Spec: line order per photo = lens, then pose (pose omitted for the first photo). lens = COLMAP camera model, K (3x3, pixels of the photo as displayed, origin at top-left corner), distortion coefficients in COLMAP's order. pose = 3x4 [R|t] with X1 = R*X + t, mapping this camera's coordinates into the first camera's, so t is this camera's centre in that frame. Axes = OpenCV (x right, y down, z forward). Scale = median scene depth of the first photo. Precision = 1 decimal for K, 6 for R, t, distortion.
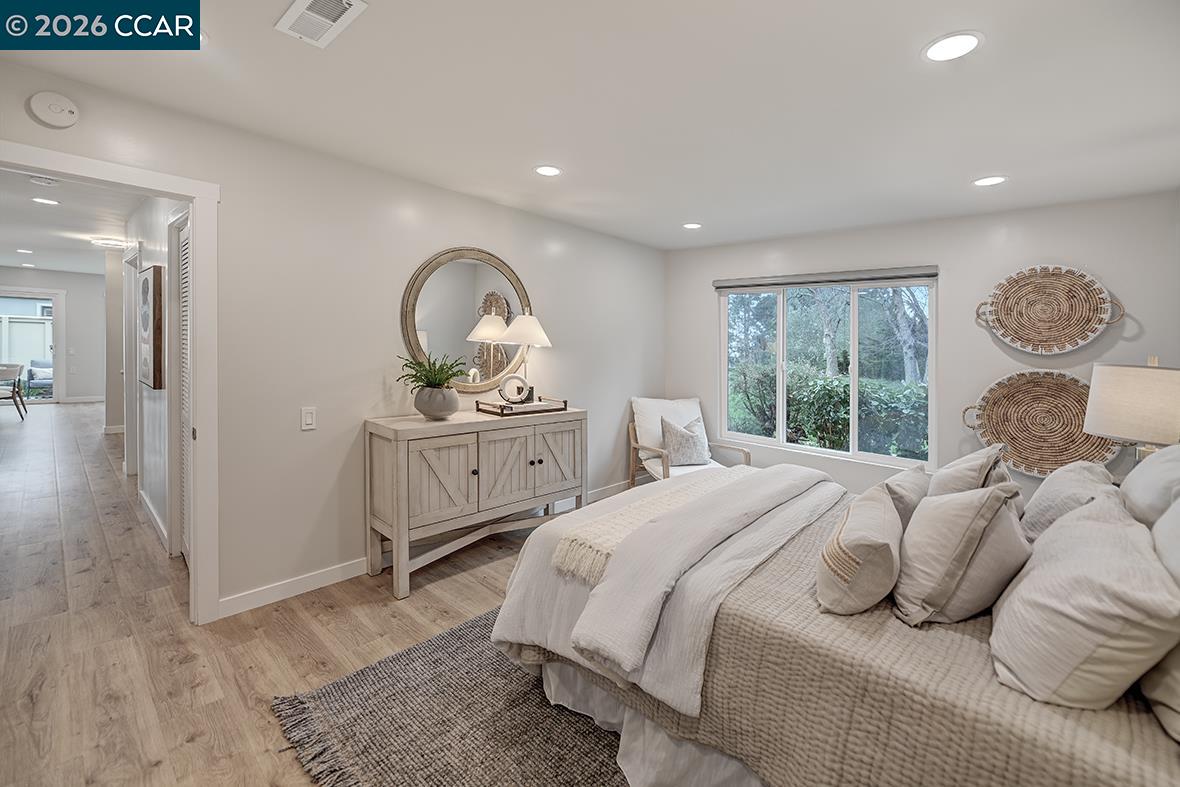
lens RADIAL K [[505.1, 0, 591.6], [0, 505.1, 334.9], [0, 0, 1]] dist [-0.001297, -0.000571]
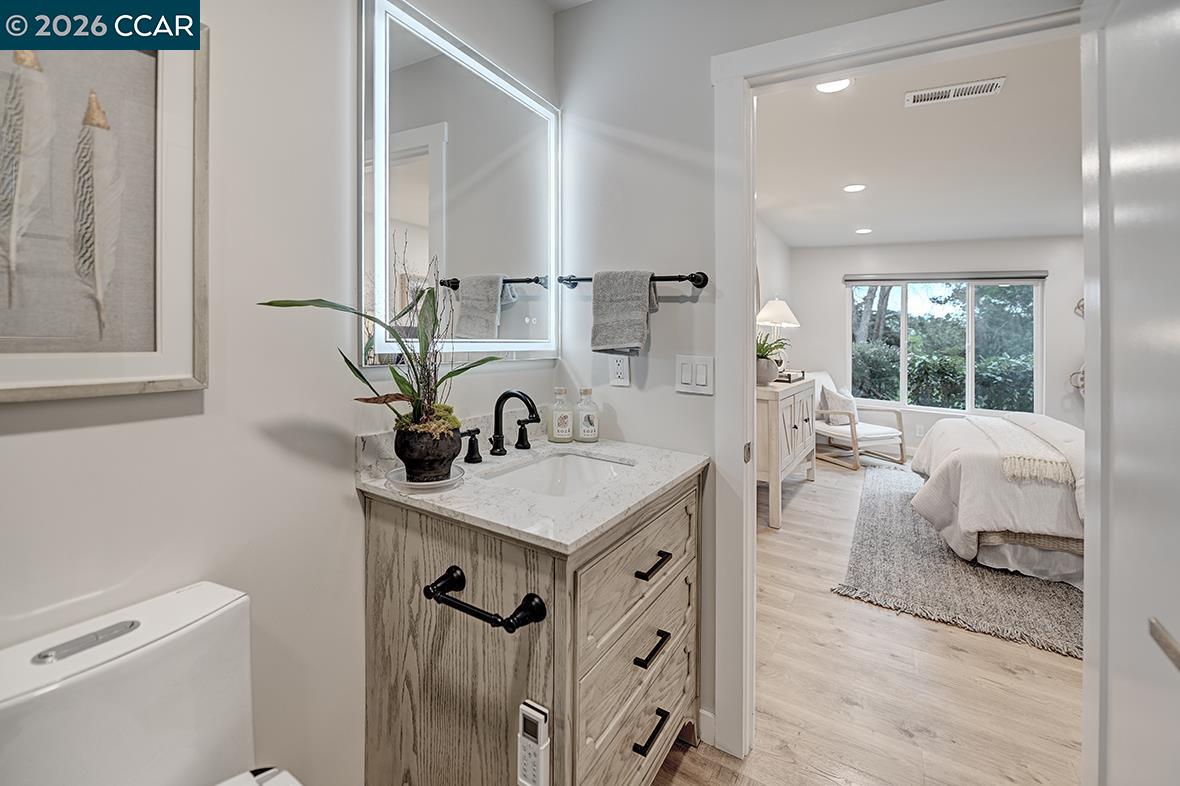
lens RADIAL K [[505.1, 0, 591.6], [0, 505.1, 334.4], [0, 0, 1]] dist [-0.001297, -0.000571]
pose [[0.974377, 0.003193, 0.224898, -1.202083], [-0.010686, 0.999427, 0.032107, 0.011163], [-0.224667, -0.033688, 0.973853, -0.098443]]
